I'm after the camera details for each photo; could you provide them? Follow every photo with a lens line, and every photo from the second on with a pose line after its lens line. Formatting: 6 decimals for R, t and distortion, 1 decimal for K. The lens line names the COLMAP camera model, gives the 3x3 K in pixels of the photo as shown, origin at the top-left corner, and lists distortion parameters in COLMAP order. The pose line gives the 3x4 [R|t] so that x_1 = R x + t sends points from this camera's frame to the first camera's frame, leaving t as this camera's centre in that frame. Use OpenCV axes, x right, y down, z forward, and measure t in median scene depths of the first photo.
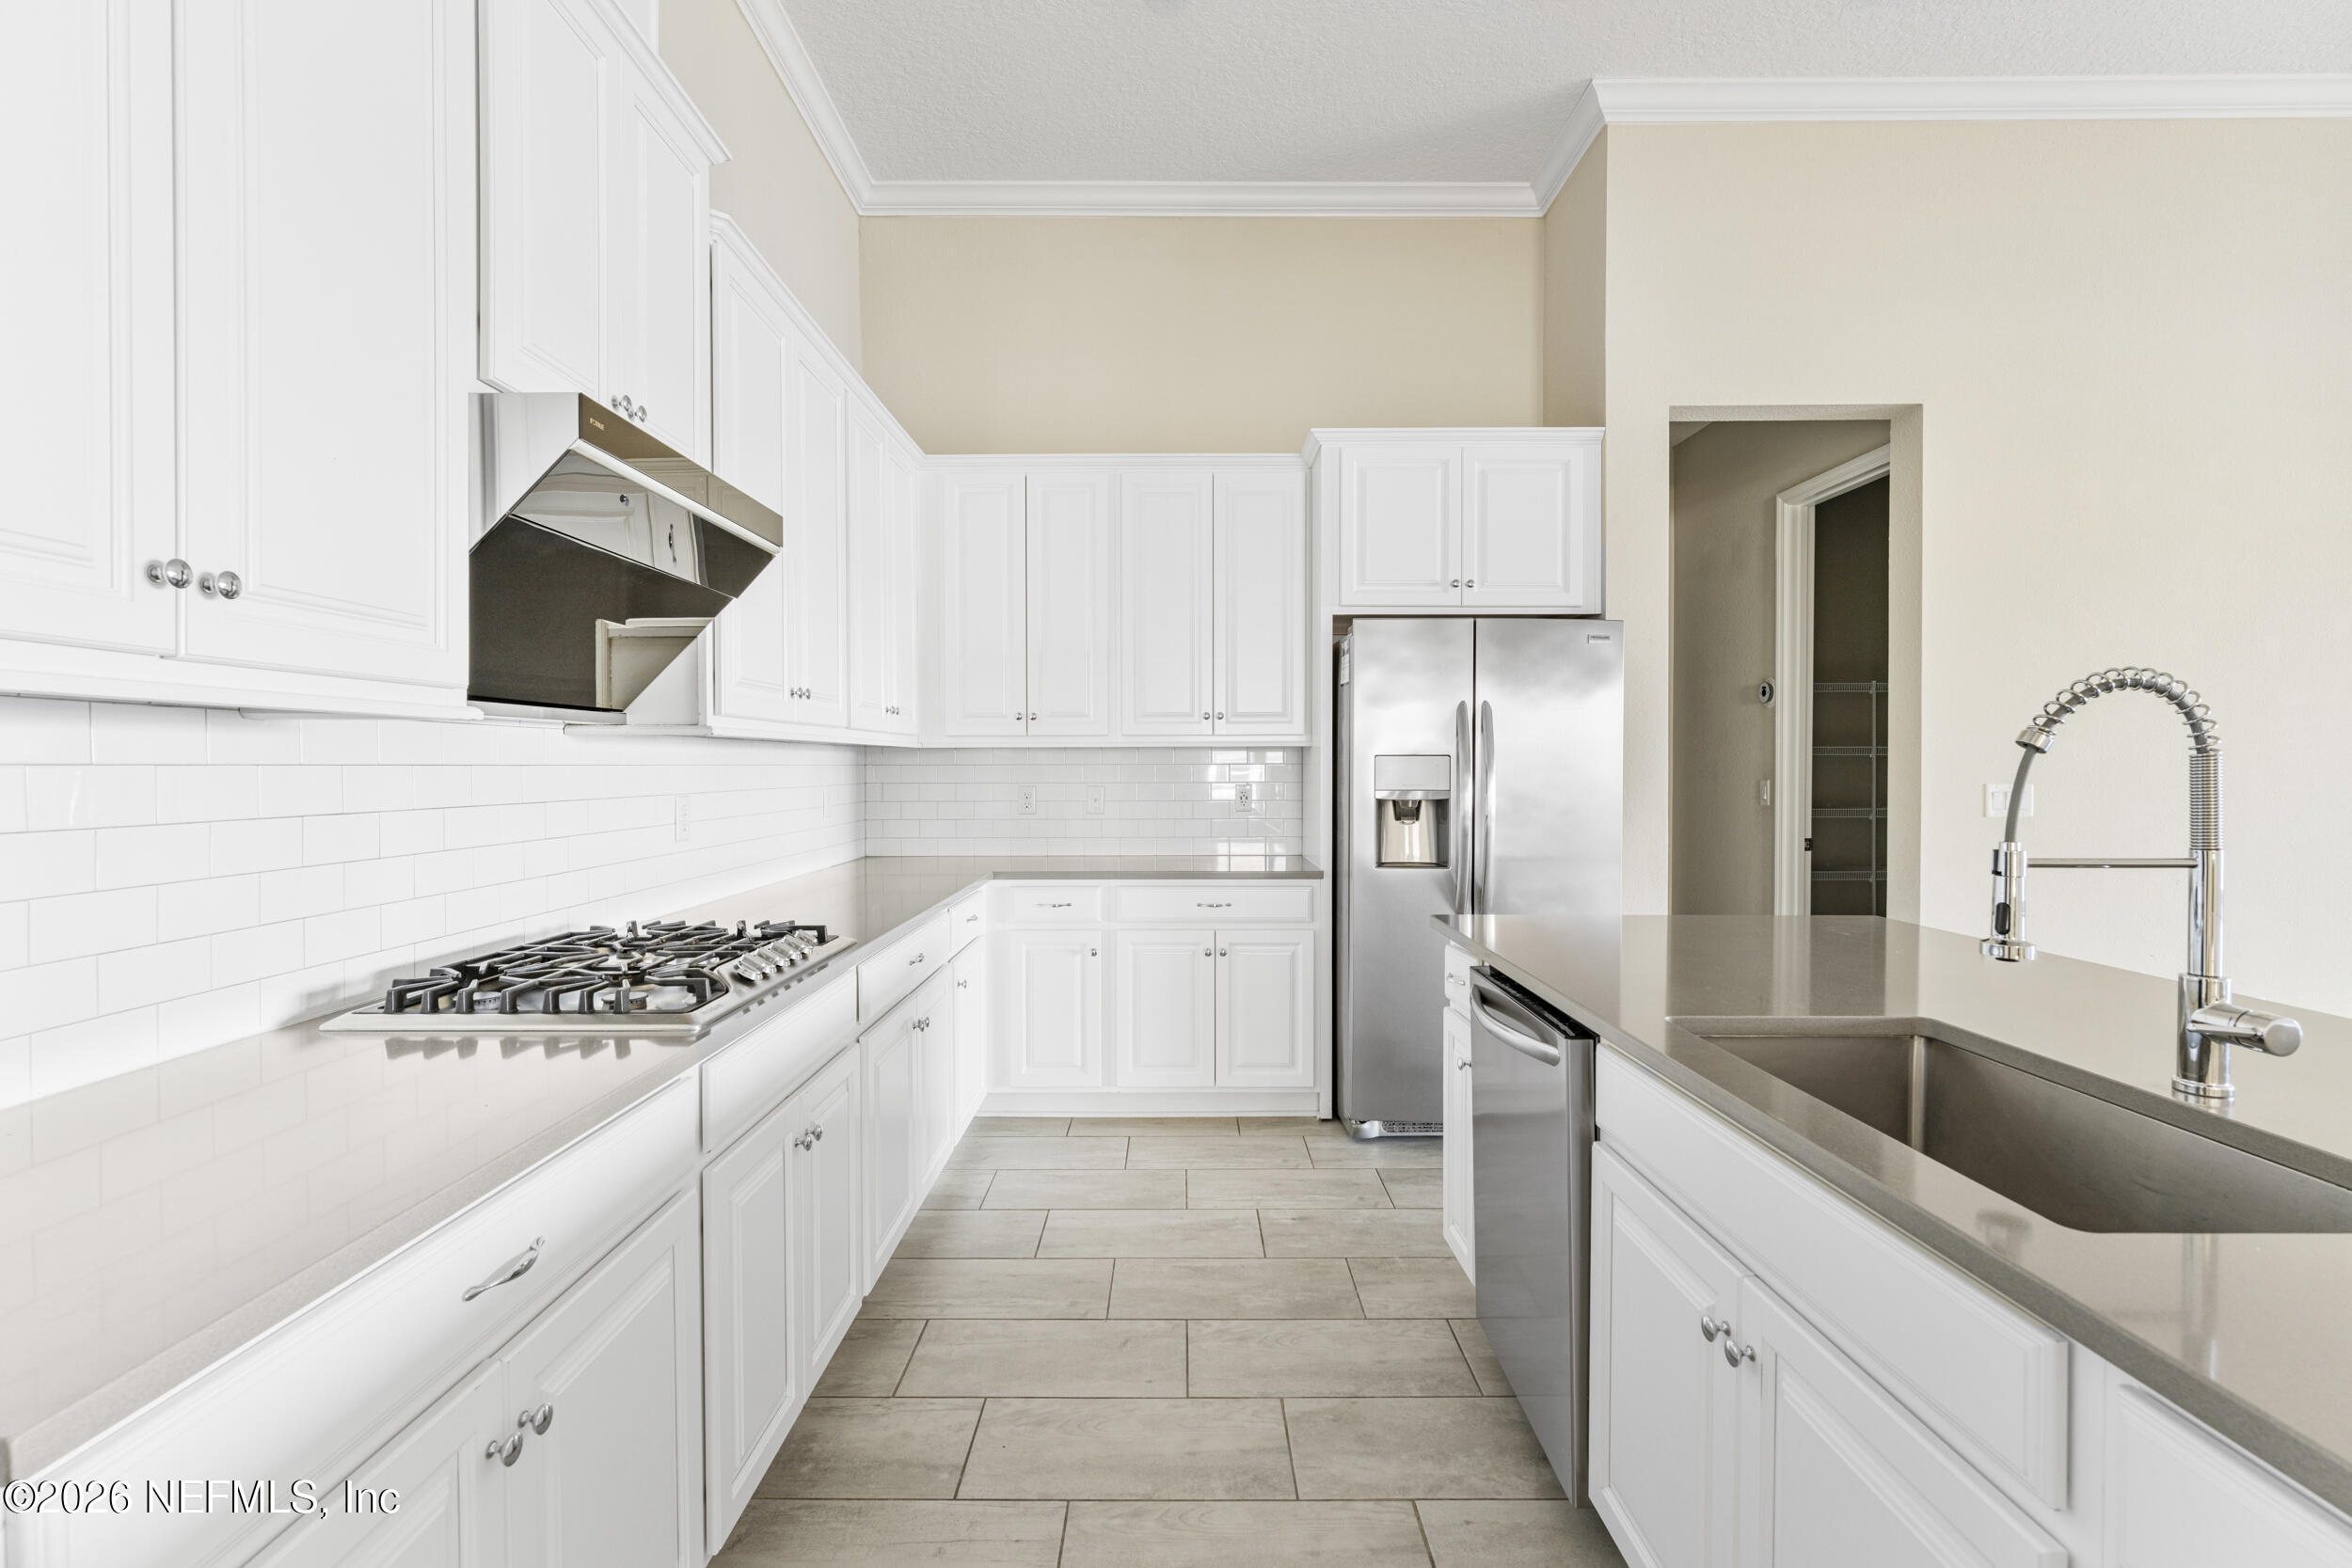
lens RADIAL K [[1039.9, 0, 1178.8], [0, 1039.9, 778.8], [0, 0, 1]] dist [-0.003280, 0.000180]
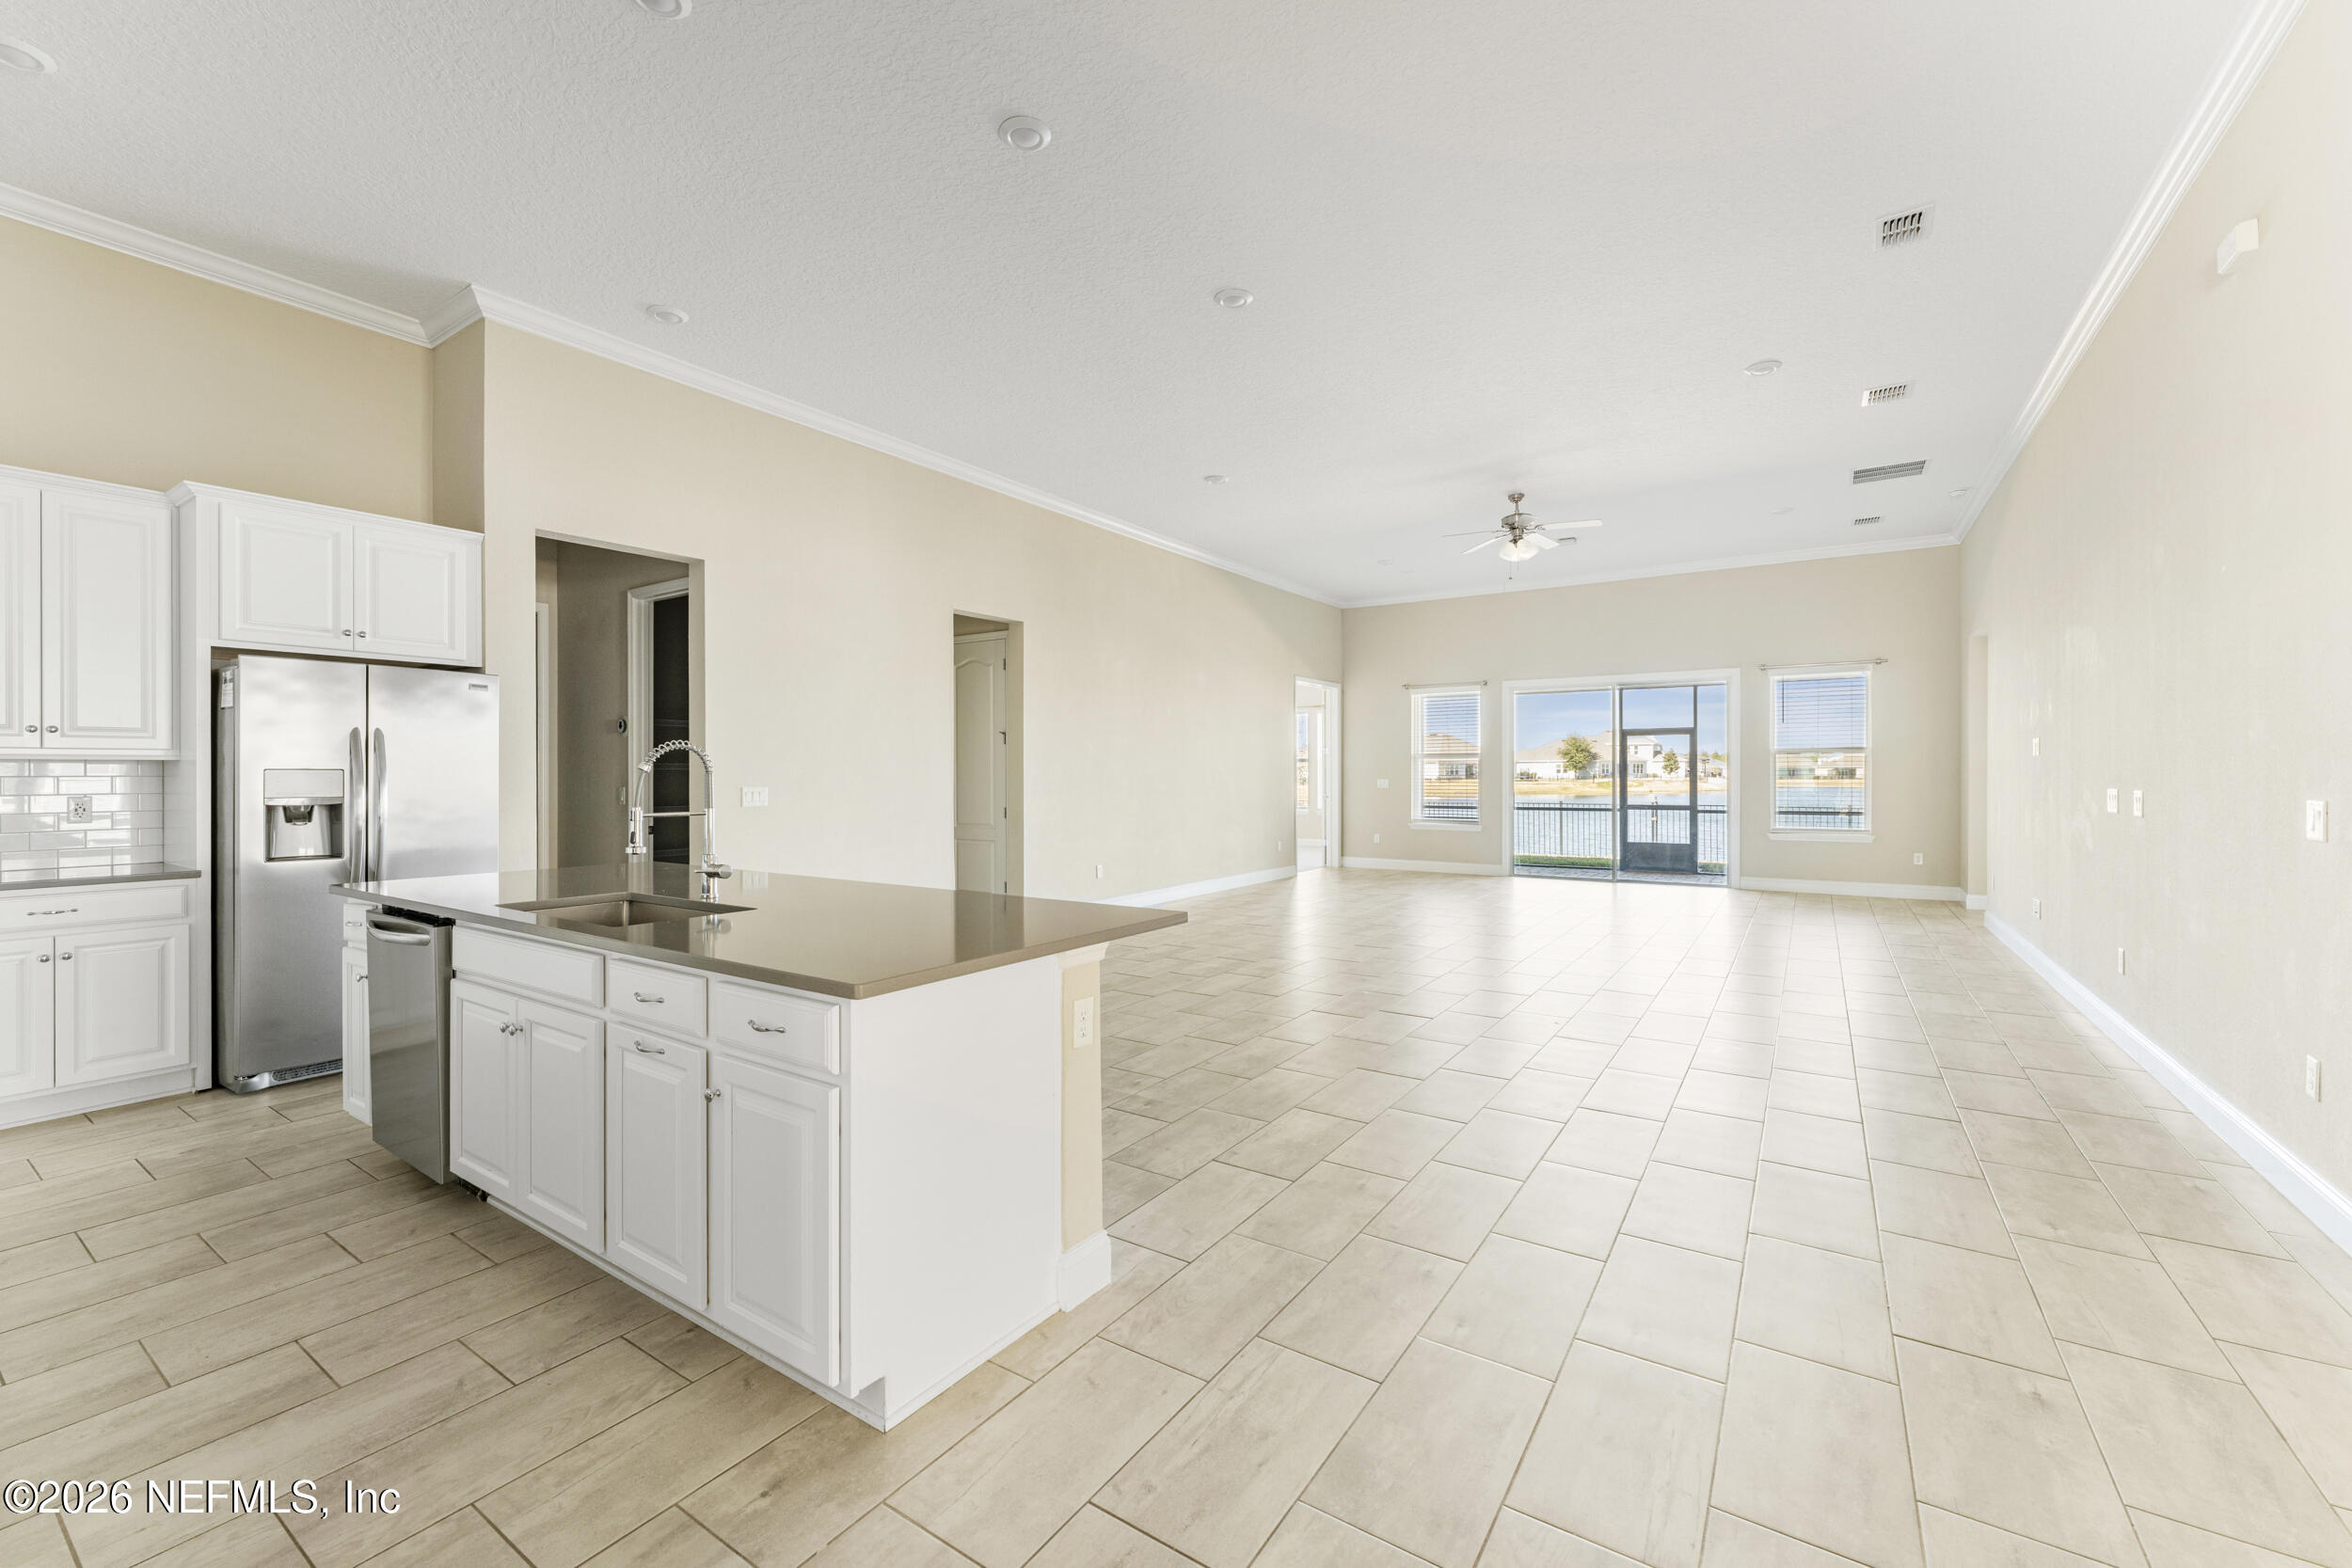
lens RADIAL K [[947.3, 0, 1160.2], [0, 947.3, 775.4], [0, 0, 1]] dist [0.000581, 0.000652]
pose [[0.560143, -0.000316, 0.828396, -0.135308], [0.012708, 0.999886, -0.008211, 0.006602], [-0.828298, 0.015127, 0.560083, -0.459986]]
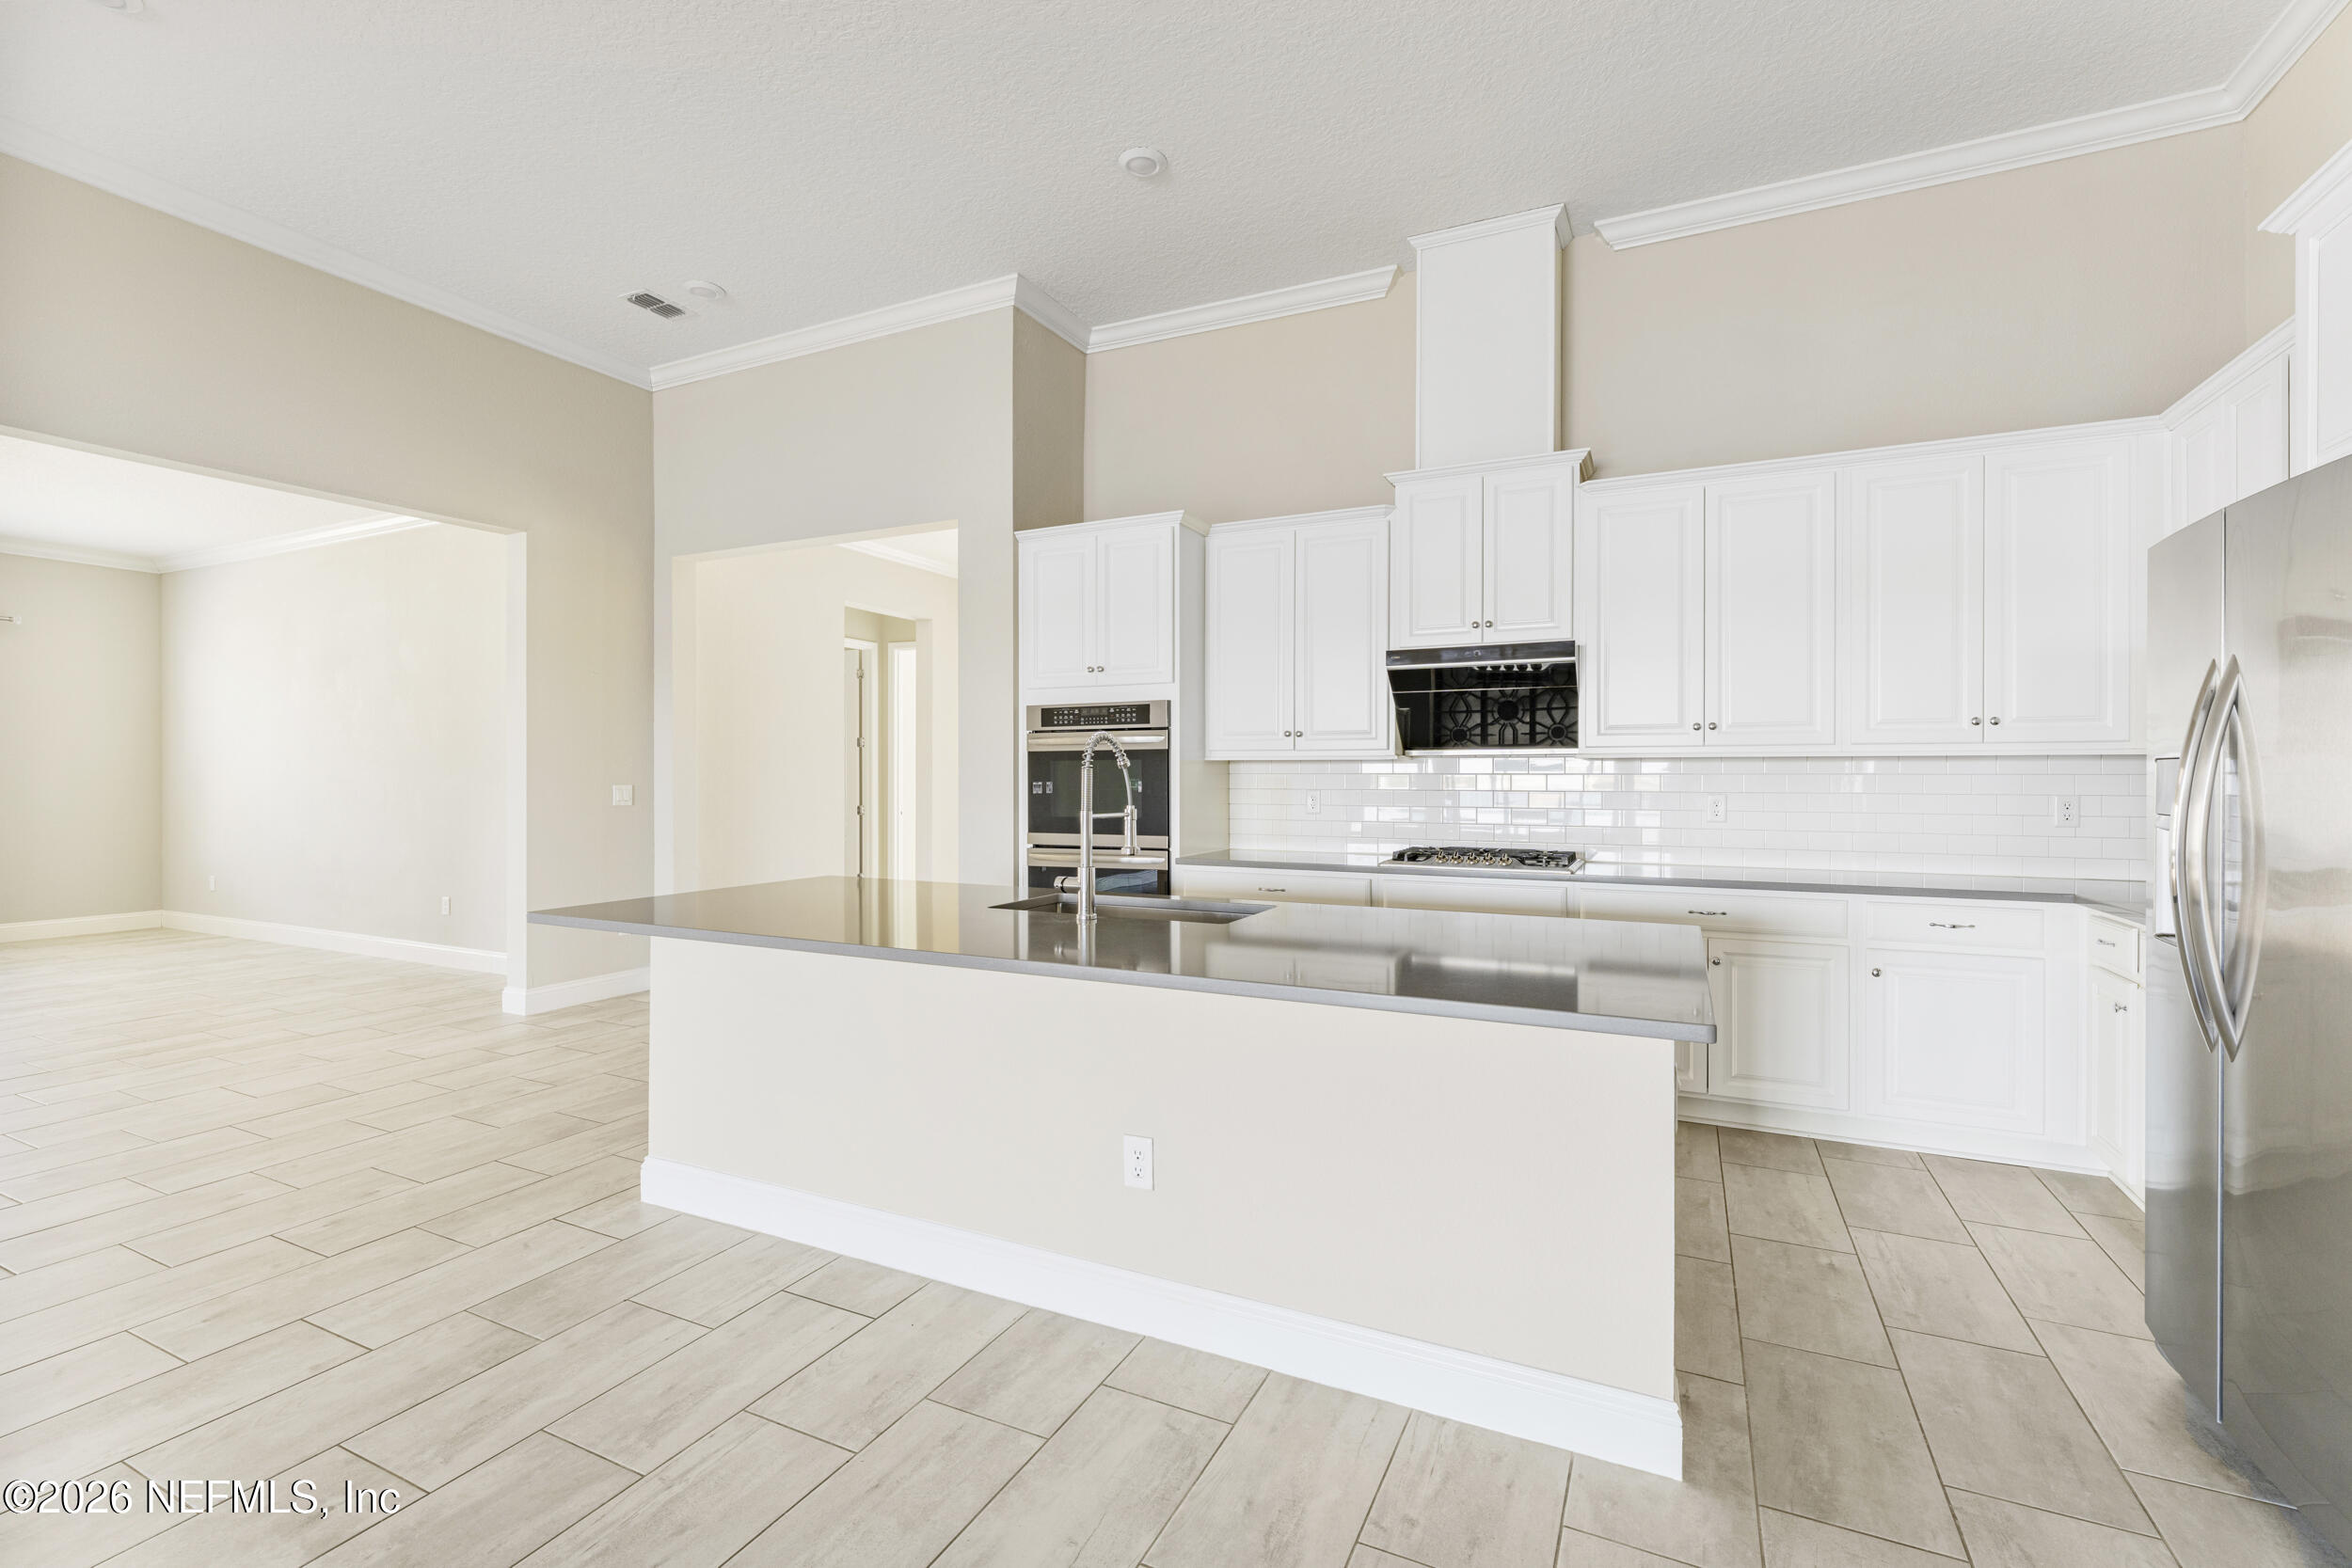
lens RADIAL K [[1039.9, 0, 1176.5], [0, 1039.9, 783.8], [0, 0, 1]] dist [-0.003280, 0.000180]
pose [[-0.434428, 0.008370, -0.900668, 0.968742], [-0.015260, 0.999745, 0.016651, -0.008808], [0.900578, 0.020978, -0.434189, 0.704537]]
